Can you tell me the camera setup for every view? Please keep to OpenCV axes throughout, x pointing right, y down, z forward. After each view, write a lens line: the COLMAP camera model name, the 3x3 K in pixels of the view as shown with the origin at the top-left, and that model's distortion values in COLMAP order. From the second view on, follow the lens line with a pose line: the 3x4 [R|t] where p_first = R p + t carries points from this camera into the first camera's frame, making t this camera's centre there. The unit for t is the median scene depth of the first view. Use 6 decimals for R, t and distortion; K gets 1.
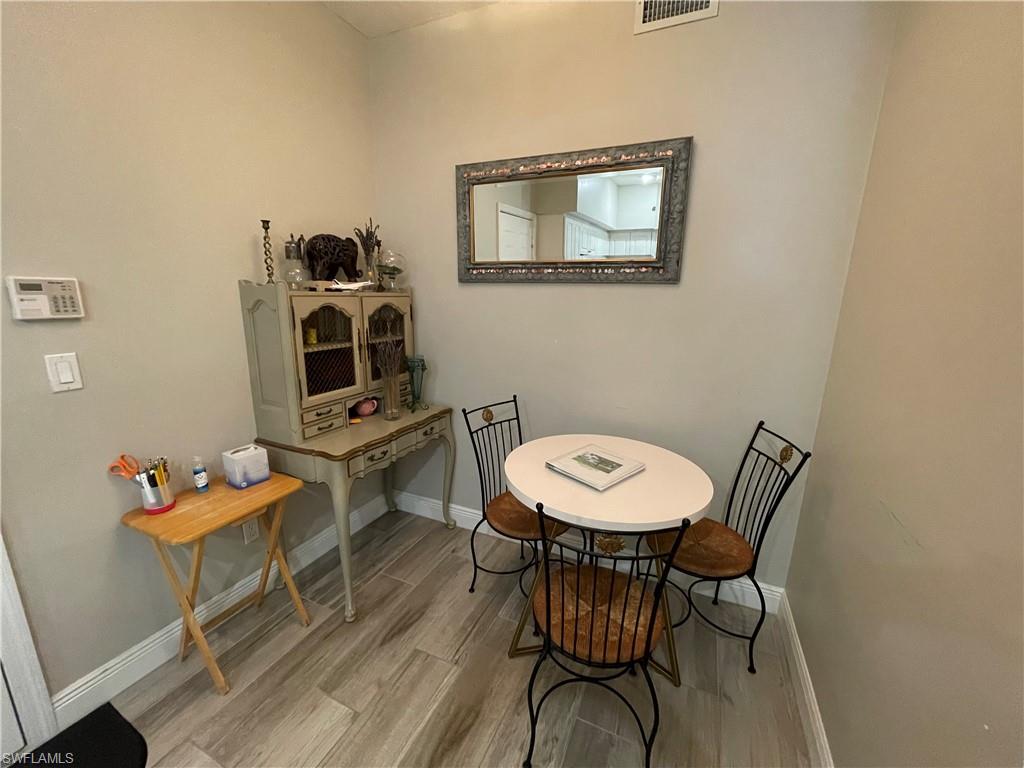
lens RADIAL K [[414.7, 0, 507.2], [0, 414.7, 385.4], [0, 0, 1]] dist [-0.001722, 0.000257]
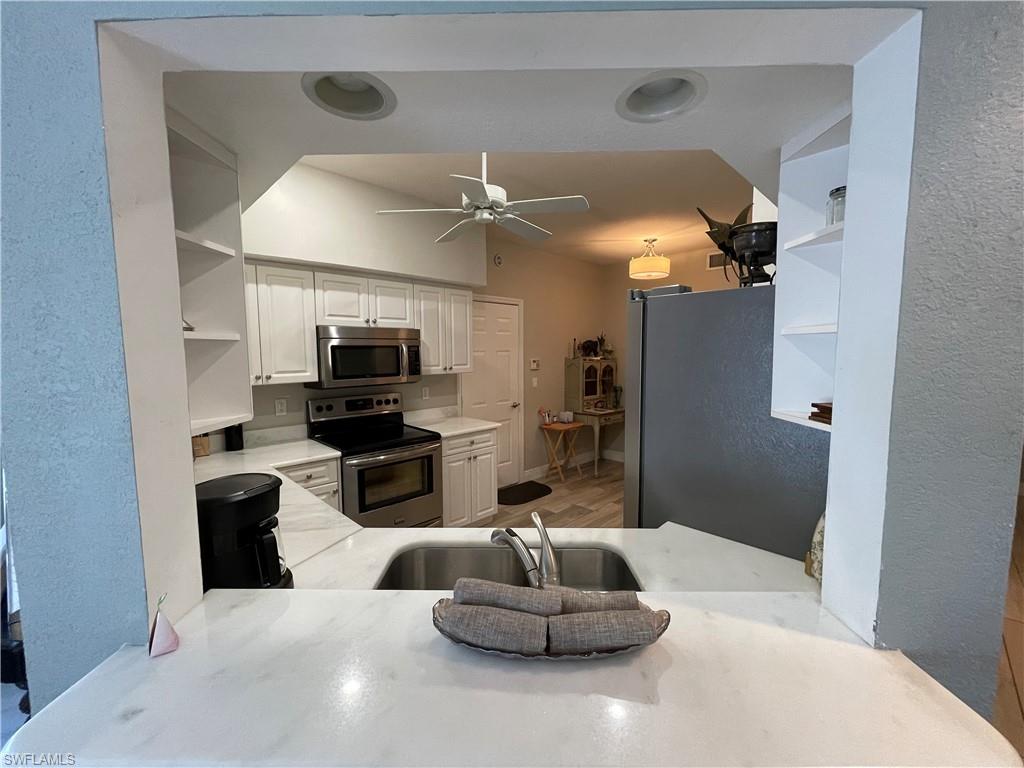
lens RADIAL K [[414.7, 0, 511.0], [0, 414.7, 385.8], [0, 0, 1]] dist [-0.001722, 0.000257]
pose [[0.938474, 0.008882, -0.345236, 0.035206], [-0.057840, 0.989591, -0.131770, 0.364395], [0.340473, 0.143631, 0.929219, -1.874720]]
